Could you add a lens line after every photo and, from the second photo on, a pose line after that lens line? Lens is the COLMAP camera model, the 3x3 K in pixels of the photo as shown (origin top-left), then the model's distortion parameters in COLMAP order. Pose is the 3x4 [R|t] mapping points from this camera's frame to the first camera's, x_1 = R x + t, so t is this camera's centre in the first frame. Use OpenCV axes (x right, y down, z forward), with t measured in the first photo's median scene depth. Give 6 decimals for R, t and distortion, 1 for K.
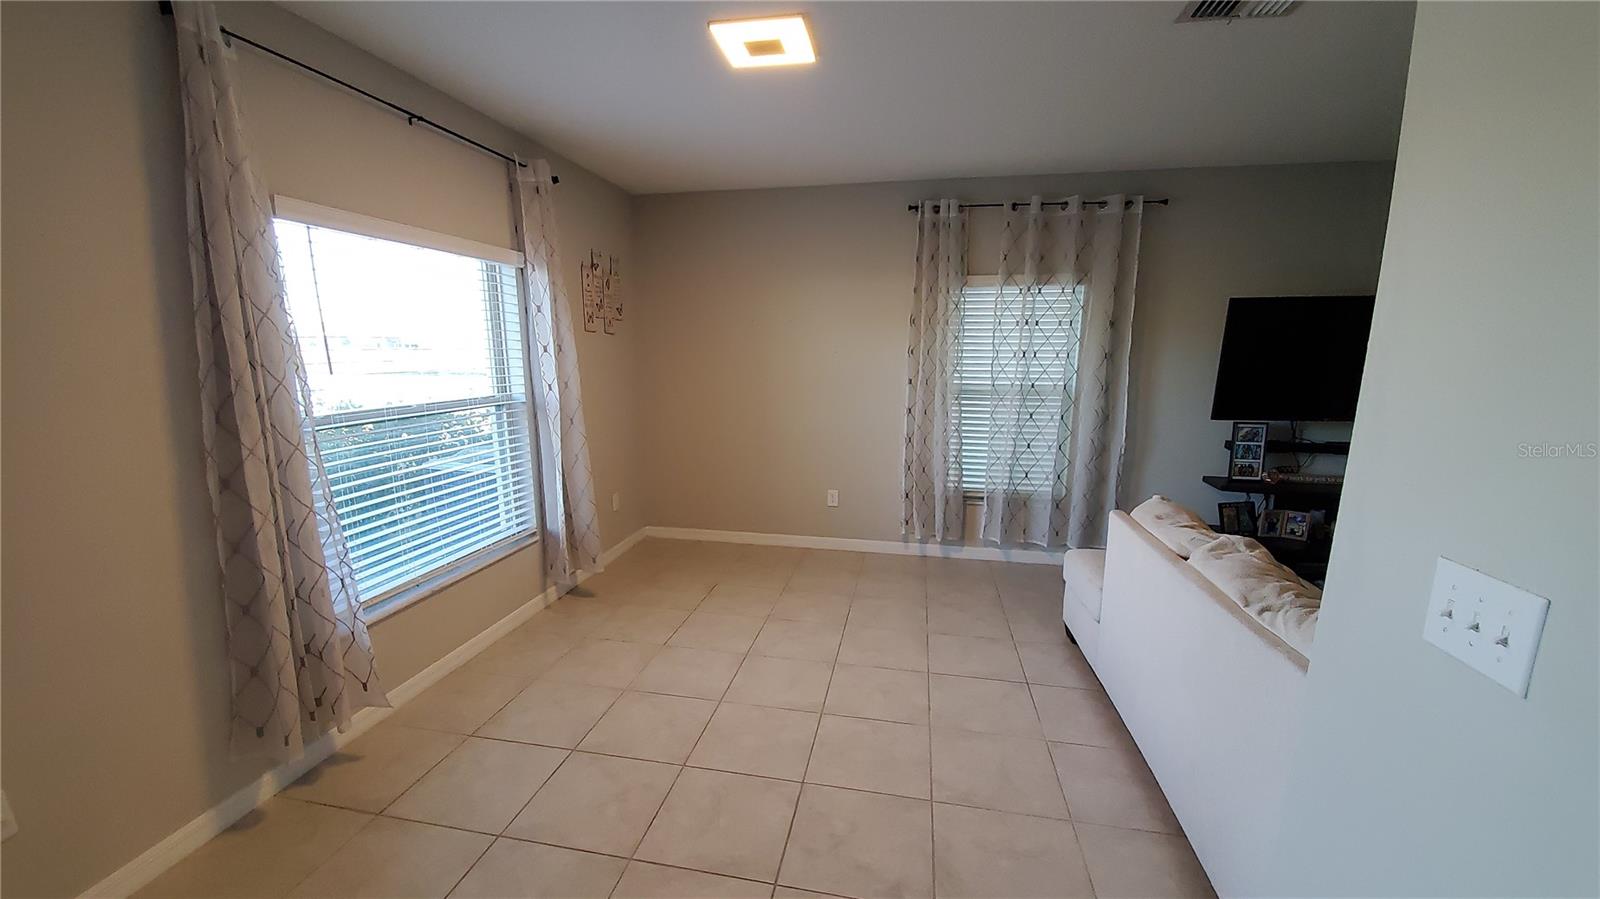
lens RADIAL K [[683.1, 0, 777.3], [0, 683.1, 476.7], [0, 0, 1]] dist [0.000999, -0.010188]
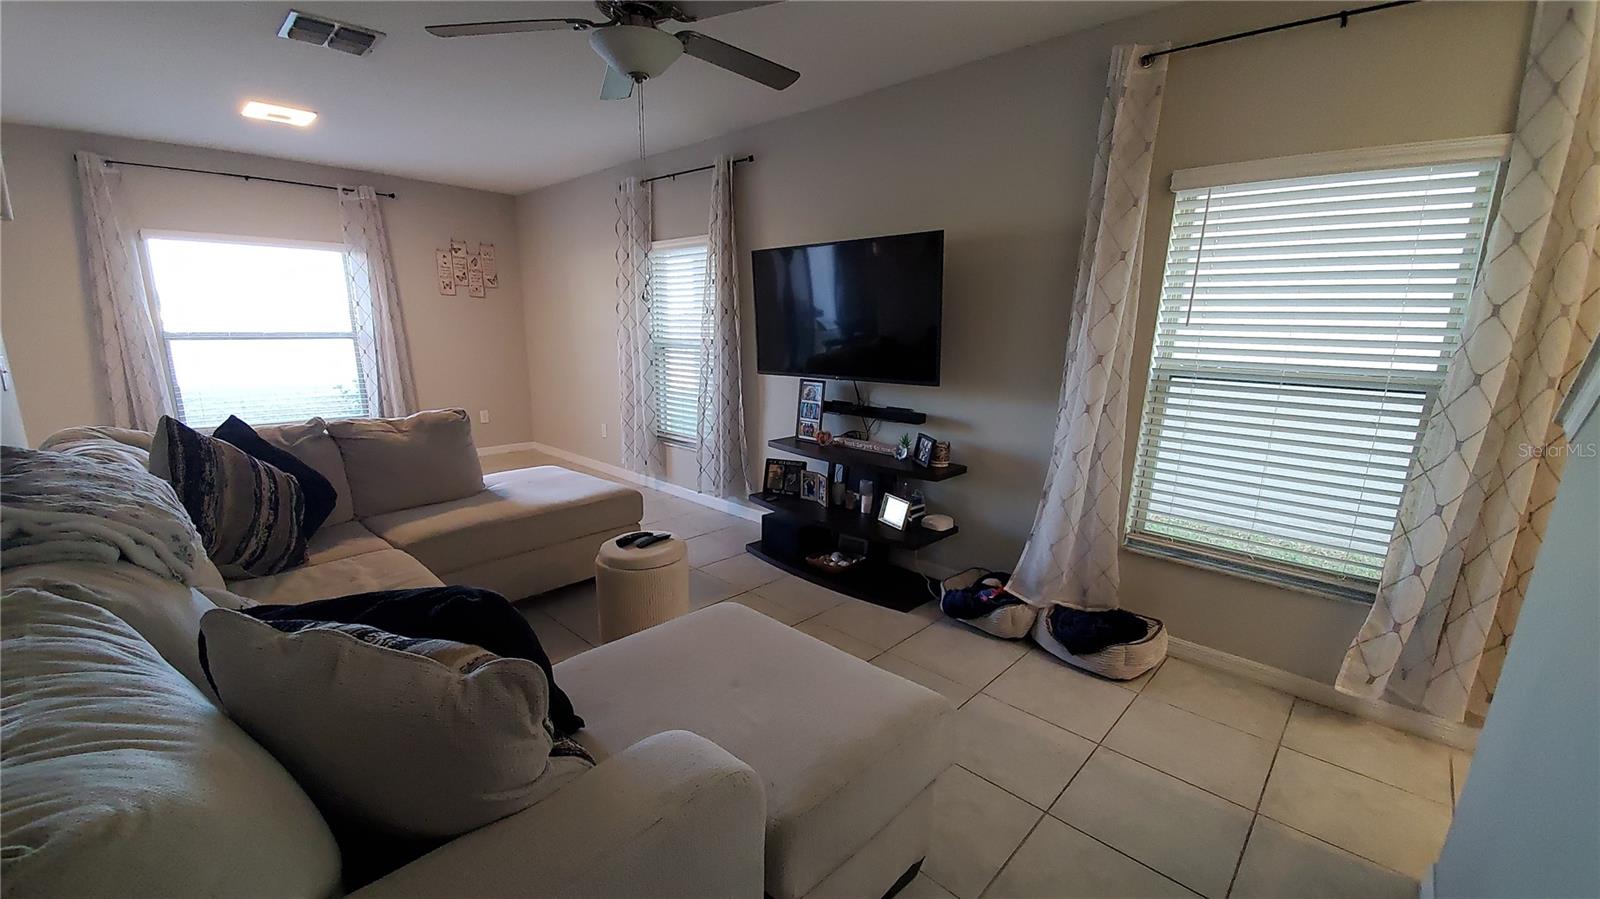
lens RADIAL K [[683.1, 0, 777.3], [0, 683.1, 476.7], [0, 0, 1]] dist [0.000999, -0.010188]
pose [[0.828967, 0.130134, -0.543947, 1.185505], [-0.113371, 0.991462, 0.064422, -0.001167], [0.547686, 0.008264, 0.836643, 0.168930]]
